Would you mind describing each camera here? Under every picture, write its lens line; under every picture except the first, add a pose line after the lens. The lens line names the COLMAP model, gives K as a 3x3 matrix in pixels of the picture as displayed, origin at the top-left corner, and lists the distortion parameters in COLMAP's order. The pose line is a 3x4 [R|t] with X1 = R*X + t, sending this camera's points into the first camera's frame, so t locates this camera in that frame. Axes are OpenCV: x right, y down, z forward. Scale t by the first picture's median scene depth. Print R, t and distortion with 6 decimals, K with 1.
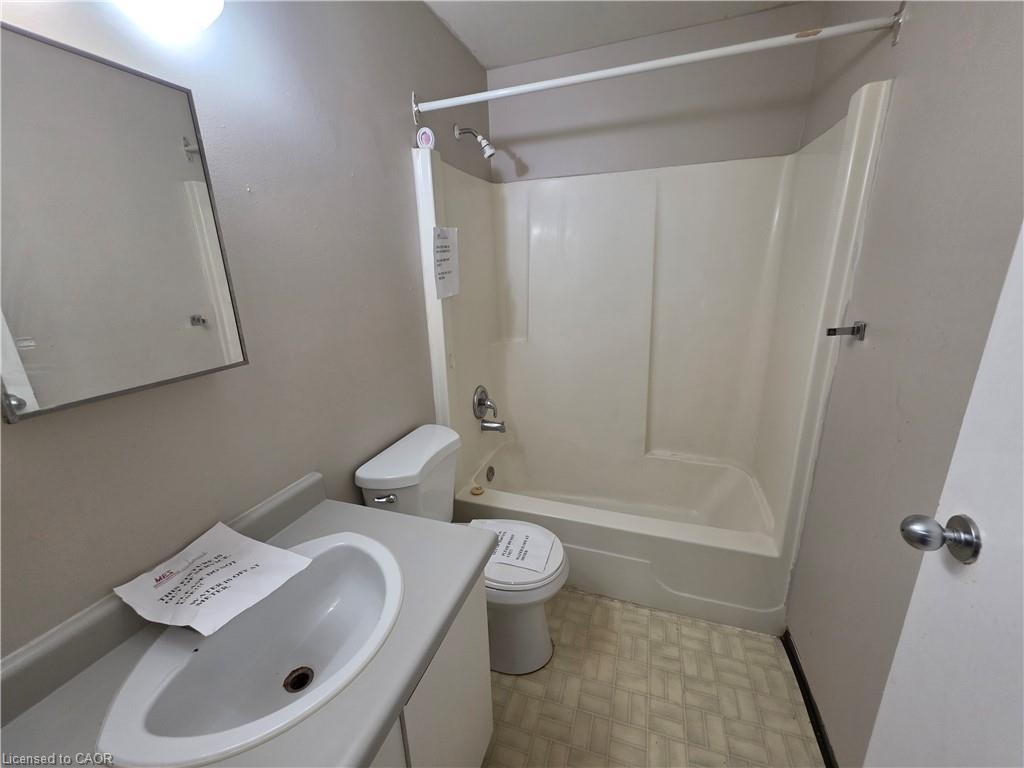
lens RADIAL K [[410.8, 0, 510.7], [0, 410.8, 383.1], [0, 0, 1]] dist [0.000141, 0.000202]
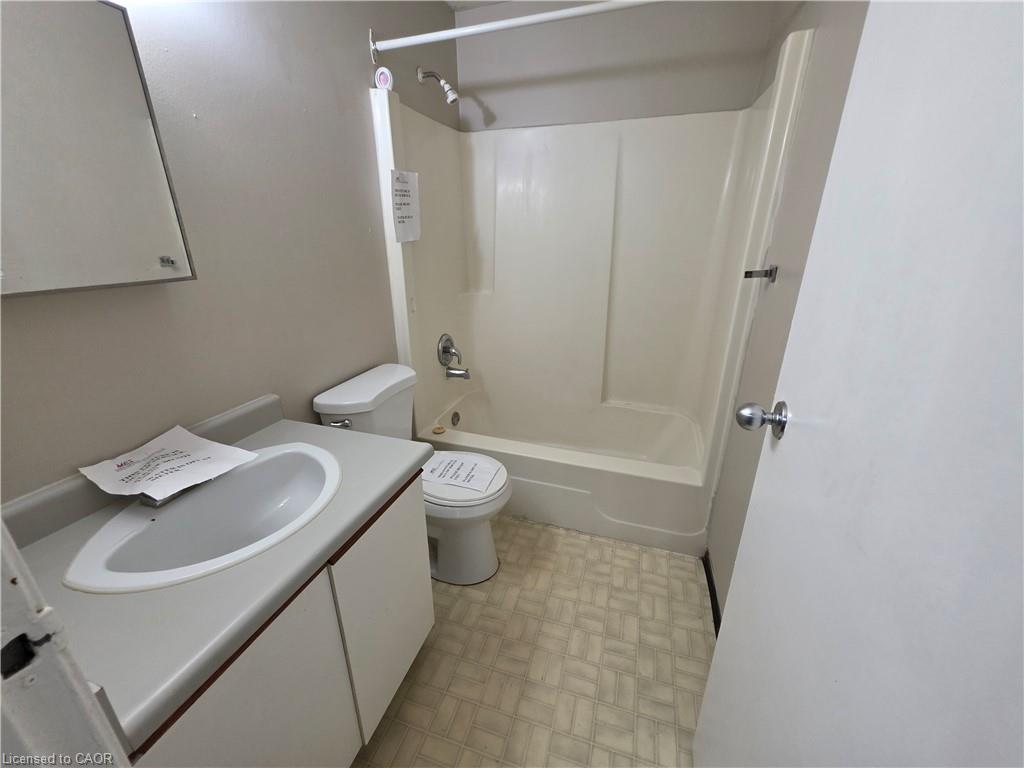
lens RADIAL K [[410.8, 0, 511.0], [0, 410.8, 384.6], [0, 0, 1]] dist [0.000141, 0.000202]
pose [[0.999612, 0.020808, 0.018542, 0.112355], [-0.022126, 0.997014, 0.073979, 0.080998], [-0.016947, -0.074361, 0.997087, -0.077572]]
